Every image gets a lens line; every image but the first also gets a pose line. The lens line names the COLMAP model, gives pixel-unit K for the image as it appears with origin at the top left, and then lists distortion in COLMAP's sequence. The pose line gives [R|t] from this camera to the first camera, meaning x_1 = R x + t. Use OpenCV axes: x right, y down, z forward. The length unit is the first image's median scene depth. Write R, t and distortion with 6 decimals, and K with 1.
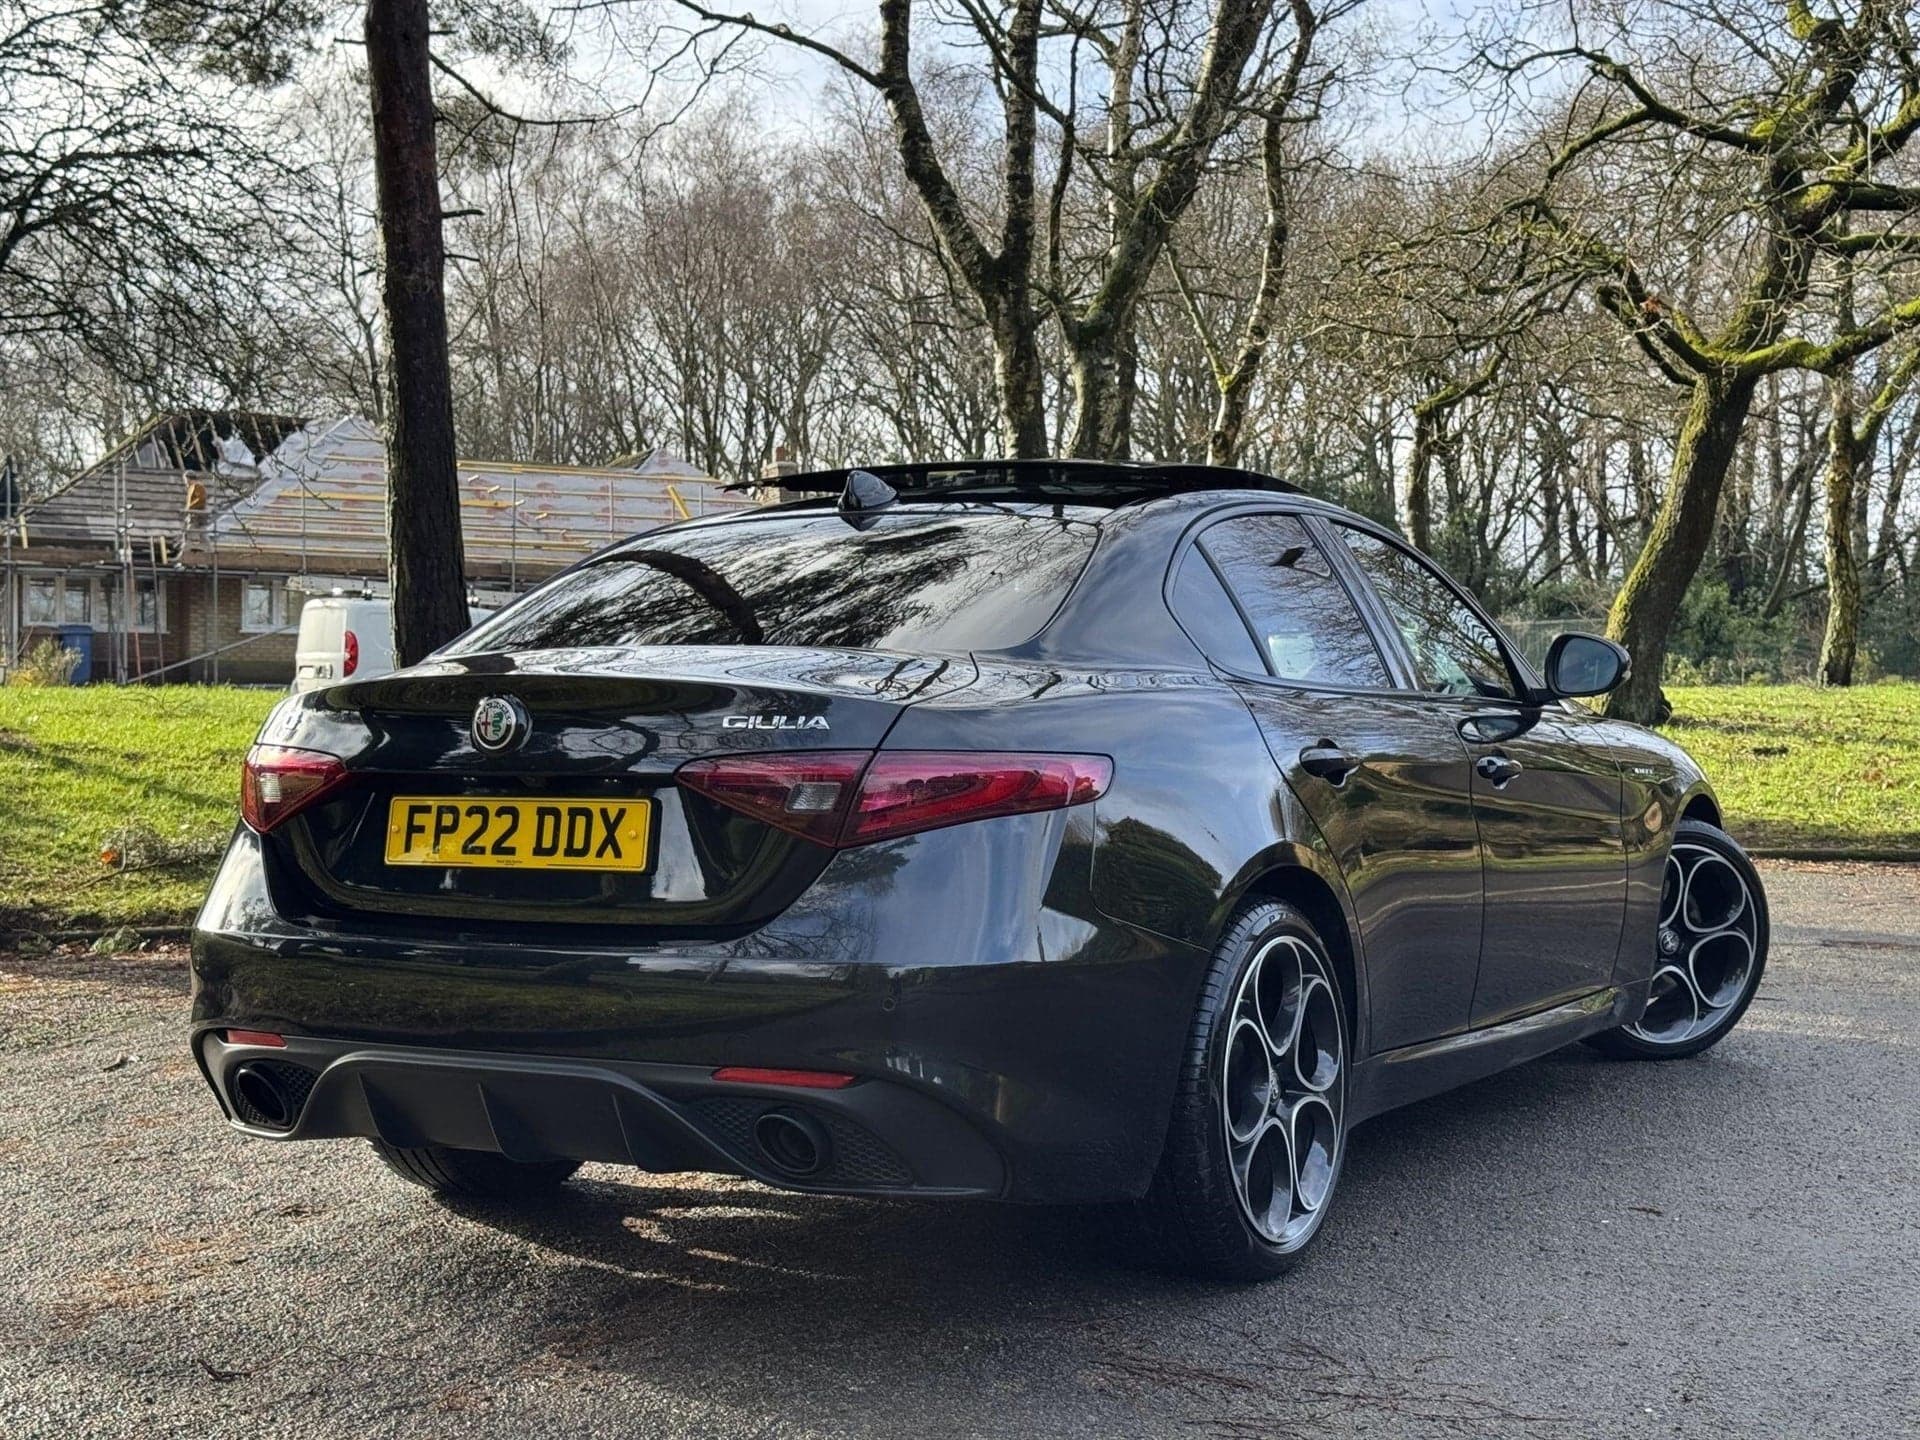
lens RADIAL K [[2870.3, 0, 965.8], [0, 2870.3, 822.0], [0, 0, 1]] dist [0.131901, -0.029509]
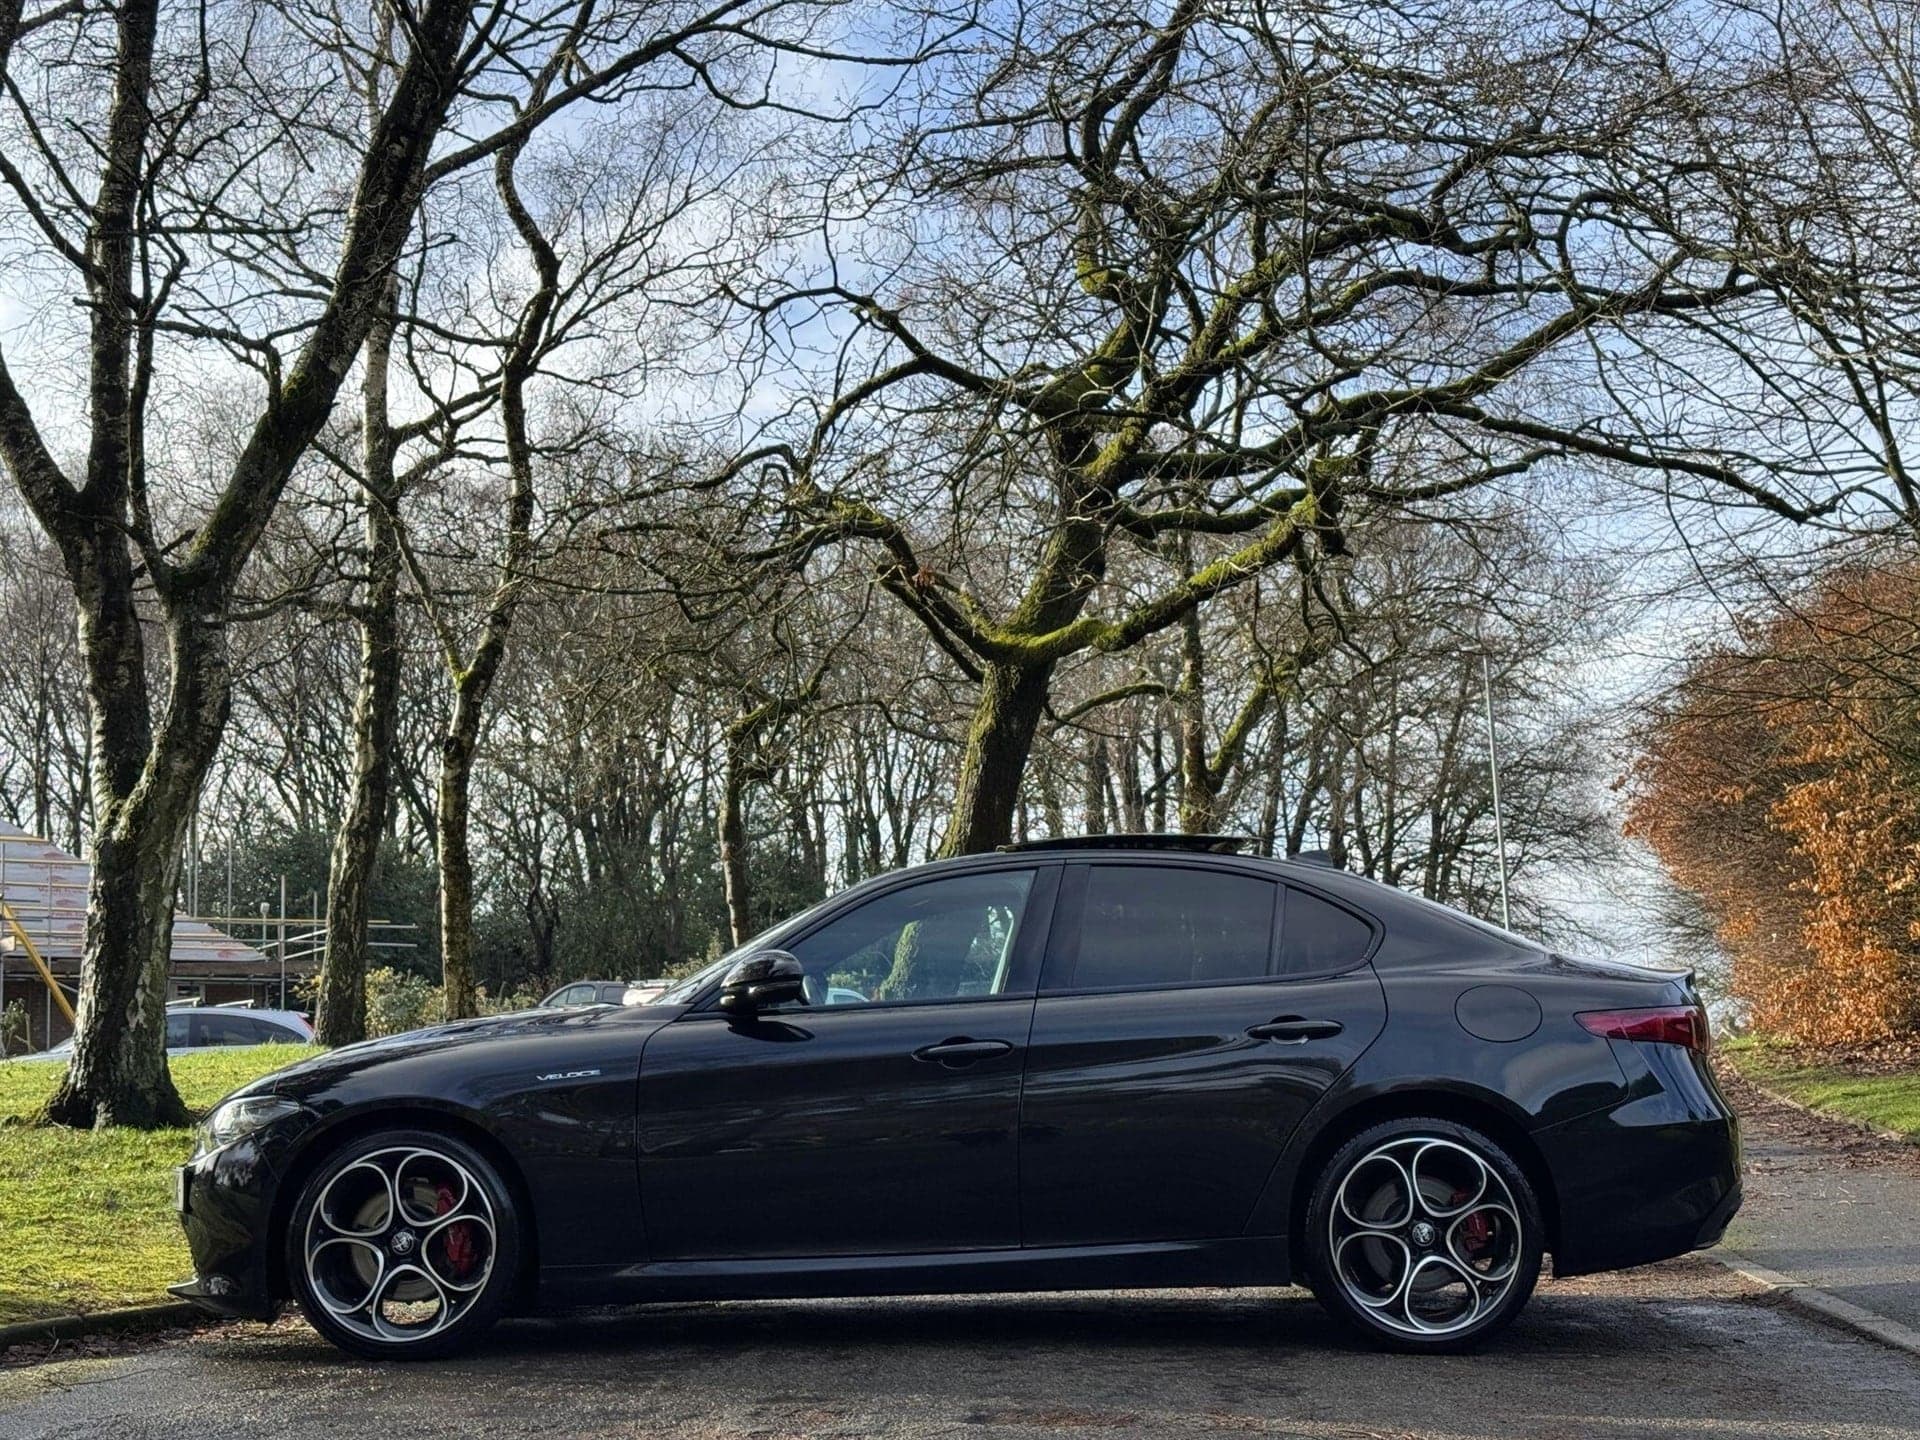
lens RADIAL K [[2870.3, 0, 965.8], [0, 2870.3, 822.0], [0, 0, 1]] dist [0.131901, -0.029509]
pose [[0.982100, -0.002125, 0.188350, 0.088526], [0.026071, 0.991846, -0.124748, -0.004205], [-0.186549, 0.127425, 0.974147, 0.192796]]
